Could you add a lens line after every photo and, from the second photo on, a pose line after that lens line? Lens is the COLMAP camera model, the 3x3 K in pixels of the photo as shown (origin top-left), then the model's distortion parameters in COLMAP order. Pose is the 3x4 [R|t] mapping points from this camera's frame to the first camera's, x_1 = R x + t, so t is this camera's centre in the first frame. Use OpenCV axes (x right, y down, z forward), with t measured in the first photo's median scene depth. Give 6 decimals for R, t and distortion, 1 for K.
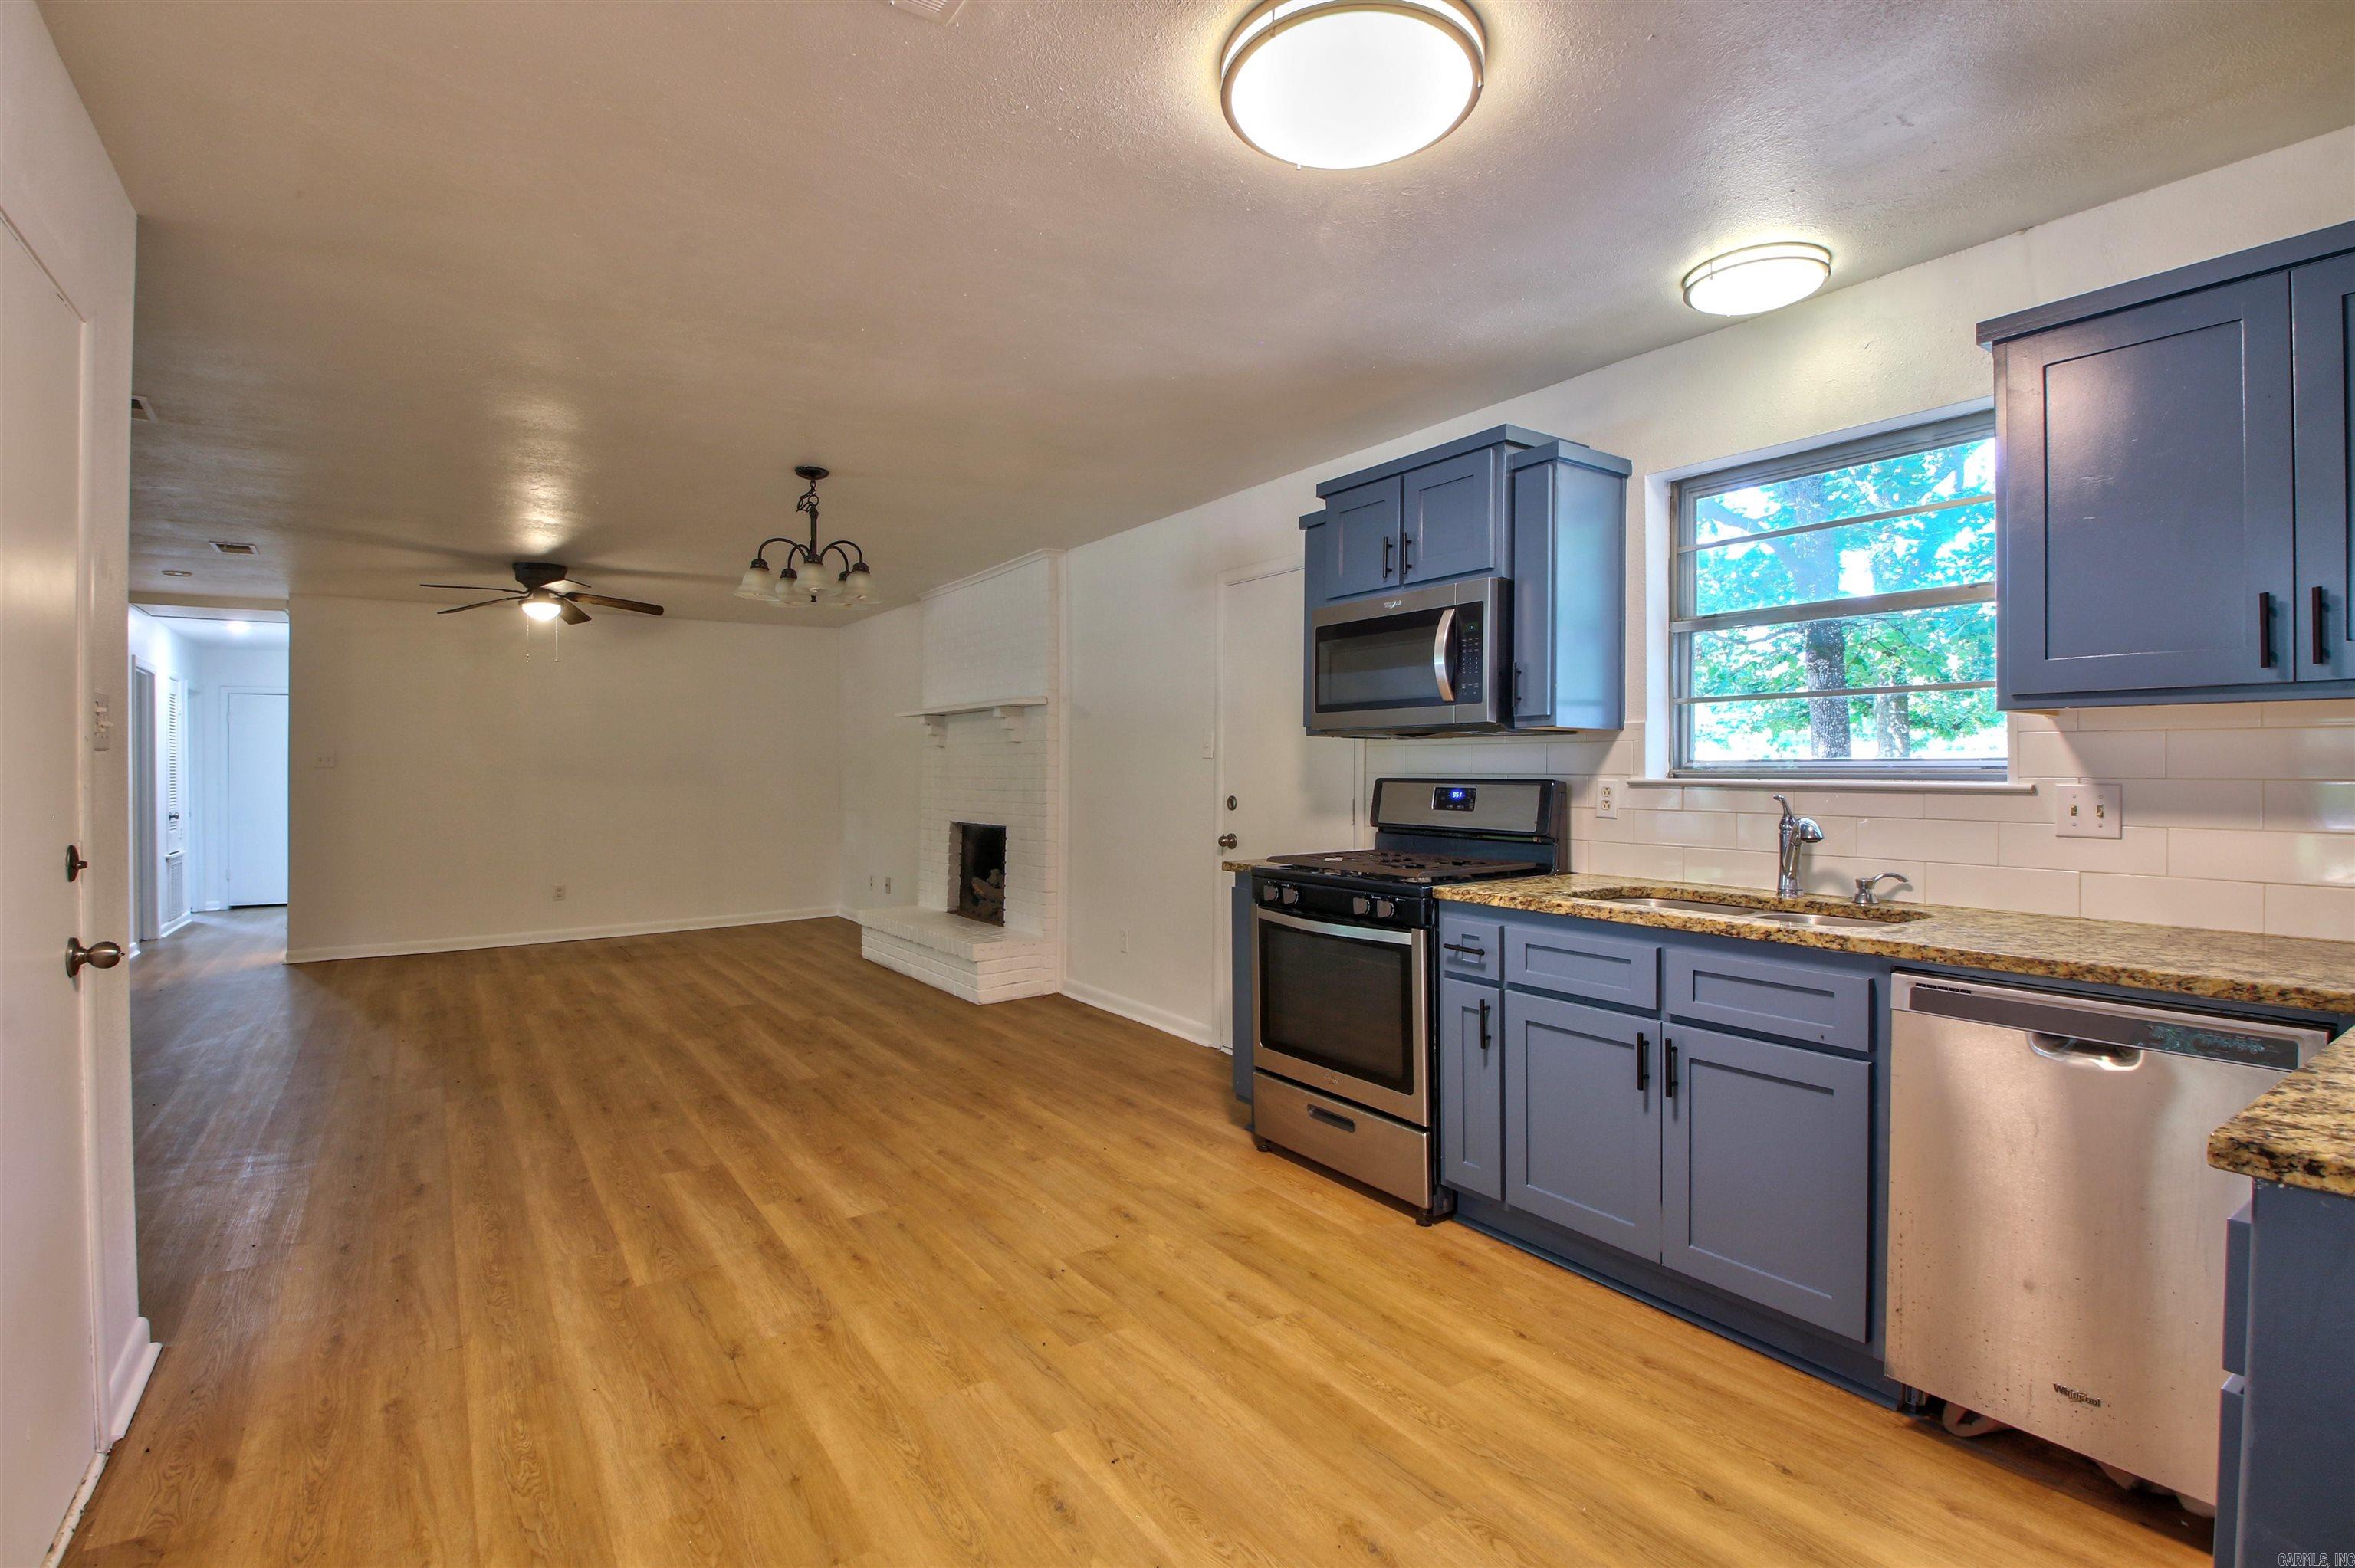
lens RADIAL K [[1083.7, 0, 1177.6], [0, 1083.7, 774.6], [0, 0, 1]] dist [0.012990, -0.030347]
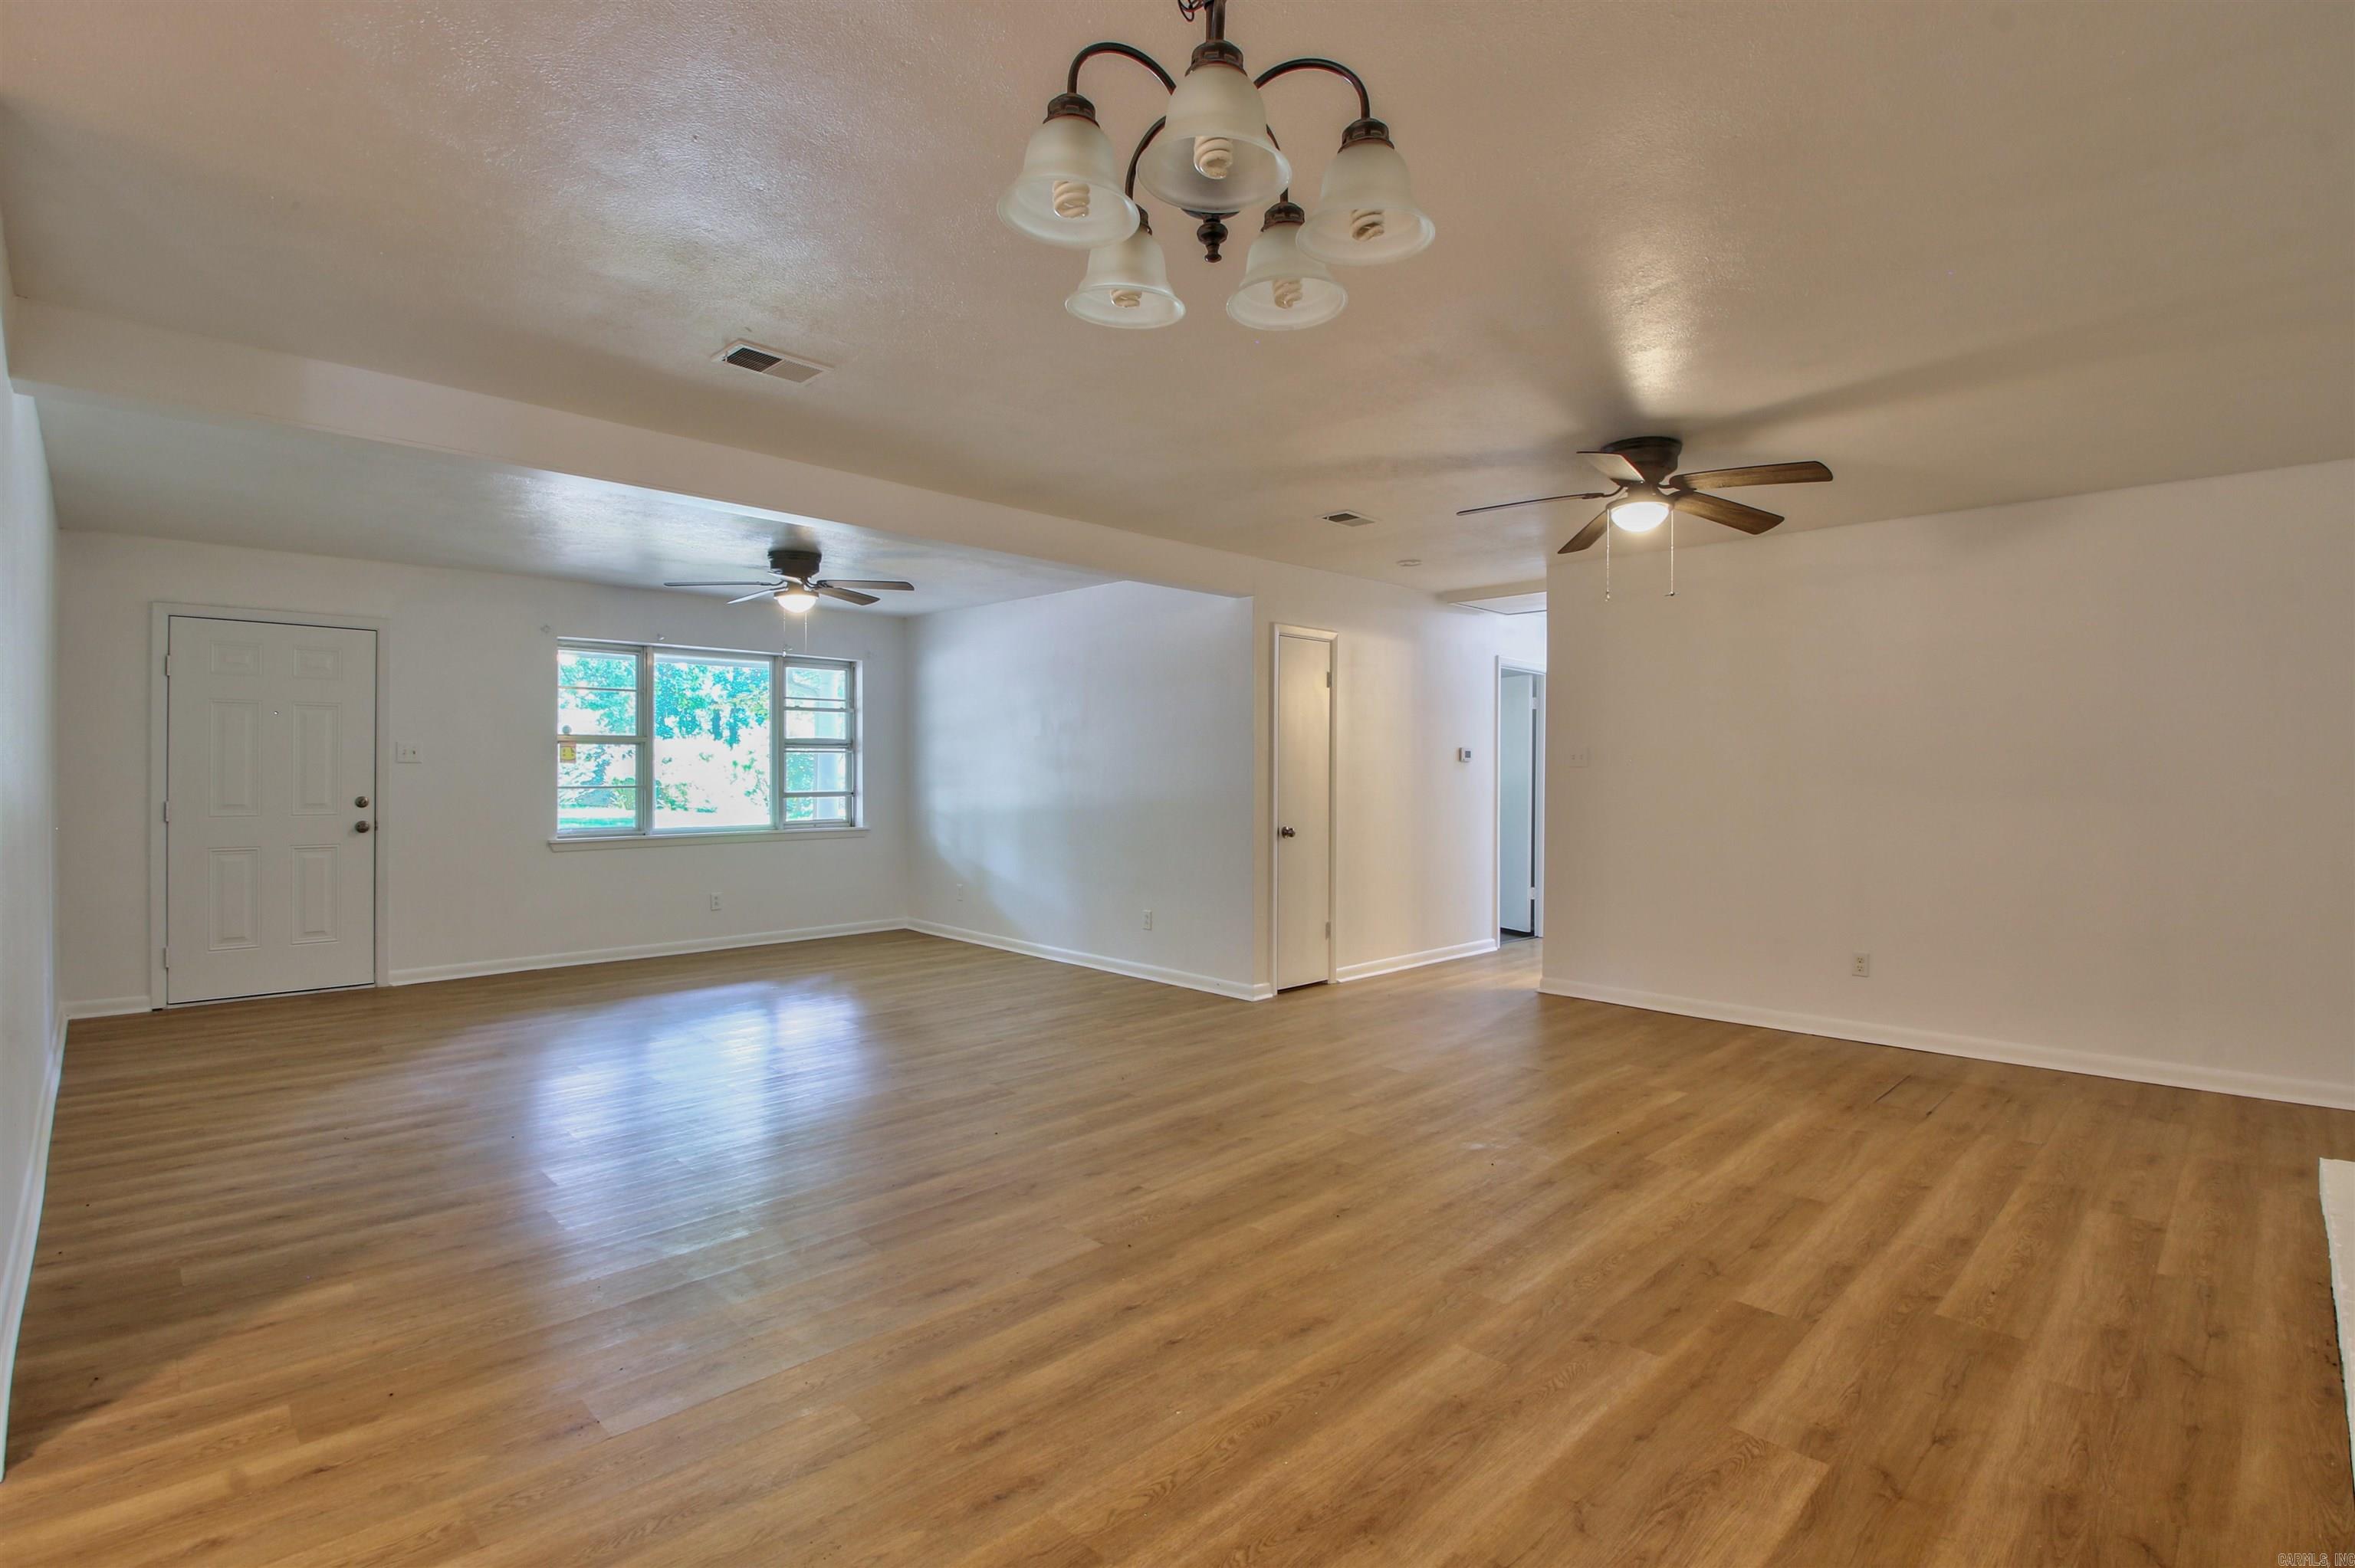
lens RADIAL K [[1092.0, 0, 1182.0], [0, 1092.0, 770.2], [0, 0, 1]] dist [0.014719, -0.025636]
pose [[0.173765, 0.004642, -0.984776, -0.010294], [-0.009113, 0.999954, 0.003106, -0.011455], [0.984745, 0.008434, 0.173799, 1.362750]]
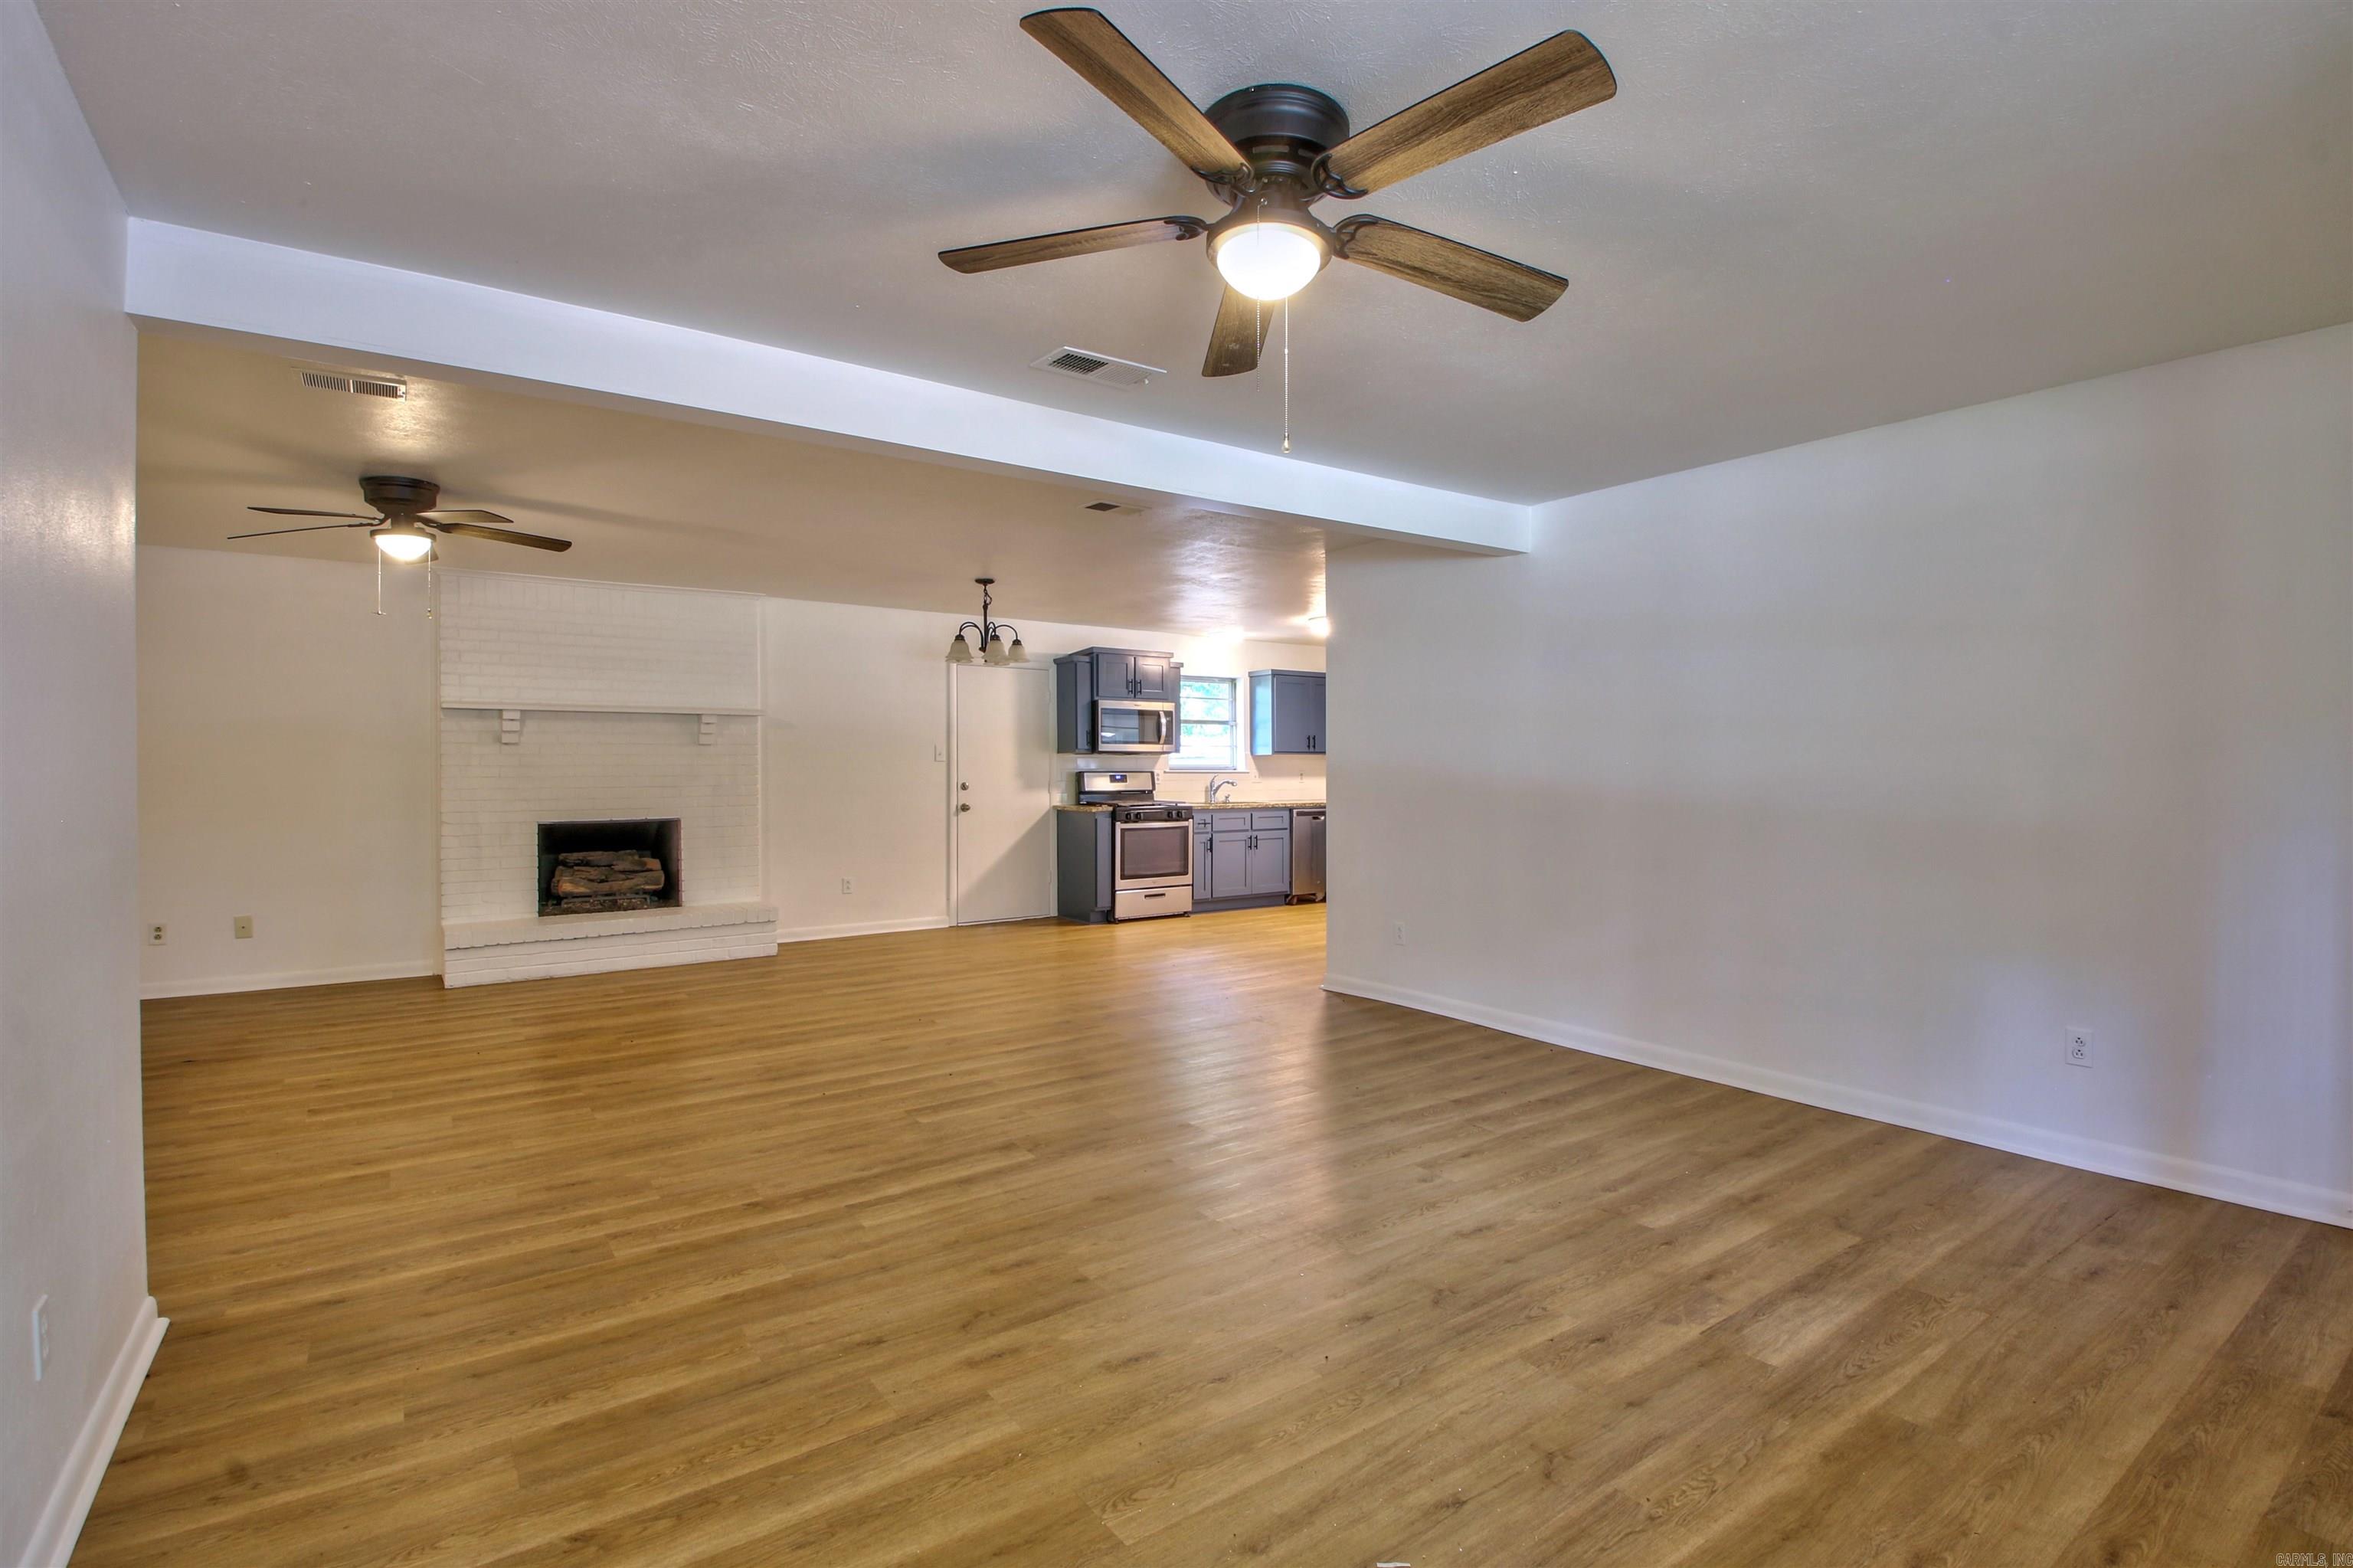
lens RADIAL K [[1091.3, 0, 1181.0], [0, 1091.3, 770.2], [0, 0, 1]] dist [0.014719, -0.025636]
pose [[-0.013174, -0.000331, 0.999913, -2.855785], [0.007589, 0.999971, 0.000431, 0.002234], [-0.999884, 0.007594, -0.013171, 1.070896]]
